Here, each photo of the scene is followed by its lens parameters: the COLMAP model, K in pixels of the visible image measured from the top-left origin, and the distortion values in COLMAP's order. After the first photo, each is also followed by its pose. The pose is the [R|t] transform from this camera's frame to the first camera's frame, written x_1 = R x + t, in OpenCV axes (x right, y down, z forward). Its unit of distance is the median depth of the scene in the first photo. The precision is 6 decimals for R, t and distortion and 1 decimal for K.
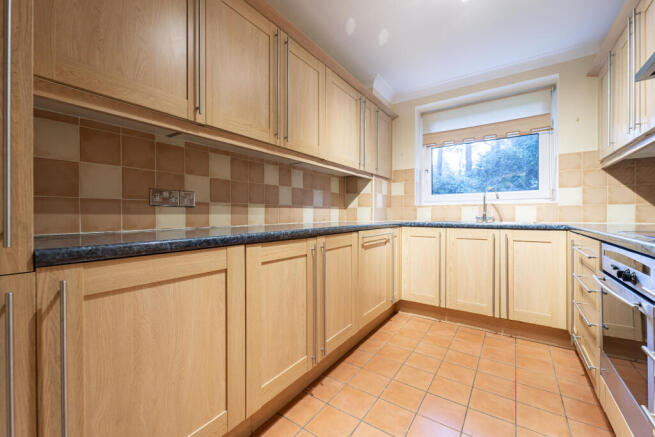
lens RADIAL K [[272.4, 0, 326.3], [0, 272.4, 217.6], [0, 0, 1]] dist [0.000277, -0.000033]
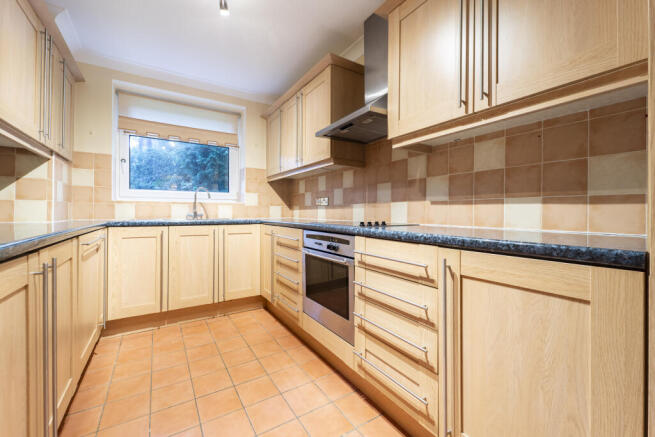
lens RADIAL K [[261.5, 0, 326.1], [0, 261.5, 214.3], [0, 0, 1]] dist [0.000399, 0.000011]
pose [[0.382584, -0.004524, 0.923910, -0.179547], [0.005603, 0.999981, 0.002576, -0.002691], [-0.923904, 0.004192, 0.382602, 0.136667]]
